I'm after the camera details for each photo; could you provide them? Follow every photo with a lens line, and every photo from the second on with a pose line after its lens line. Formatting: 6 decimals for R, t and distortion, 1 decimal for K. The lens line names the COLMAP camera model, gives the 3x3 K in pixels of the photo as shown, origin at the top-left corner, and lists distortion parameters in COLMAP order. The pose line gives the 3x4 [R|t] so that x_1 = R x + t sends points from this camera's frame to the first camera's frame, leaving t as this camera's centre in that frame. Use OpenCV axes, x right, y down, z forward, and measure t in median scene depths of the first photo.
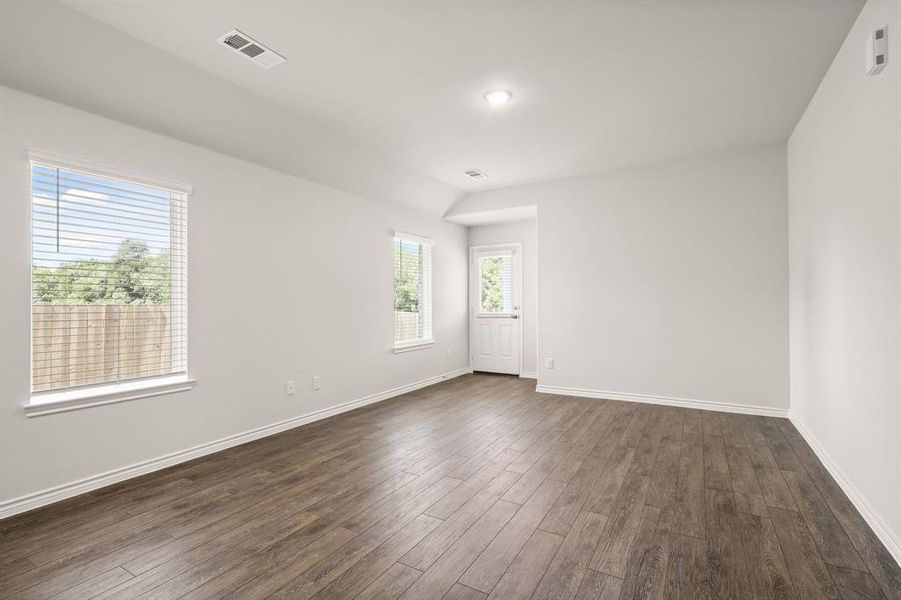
lens RADIAL K [[420.3, 0, 453.3], [0, 420.3, 295.3], [0, 0, 1]] dist [0.002702, 0.000011]
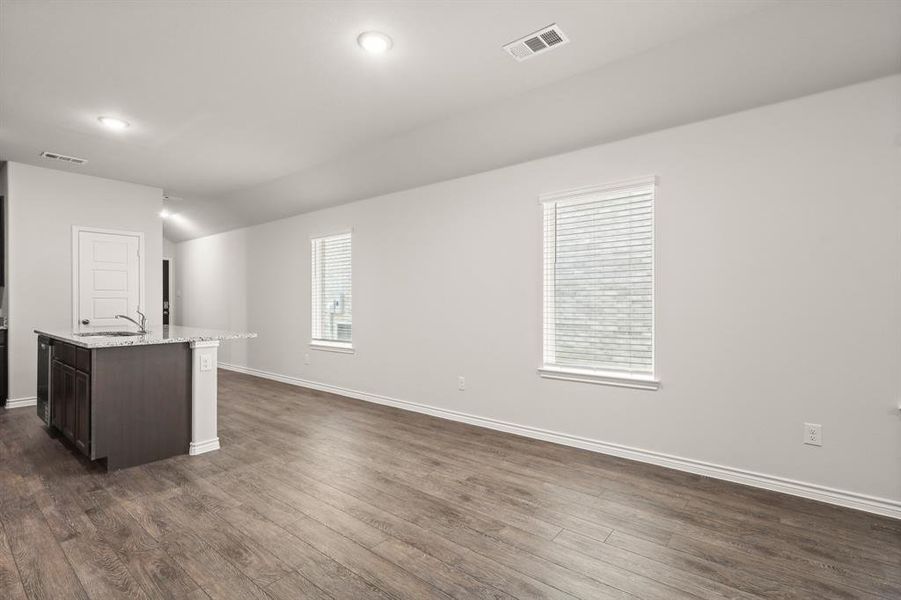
lens RADIAL K [[418.5, 0, 451.3], [0, 418.5, 301.7], [0, 0, 1]] dist [0.003197, 0.000553]
pose [[-0.136081, -0.008130, -0.990664, 0.414816], [0.022627, 0.999680, -0.011312, 0.028237], [0.990439, -0.023955, -0.135853, 0.746908]]
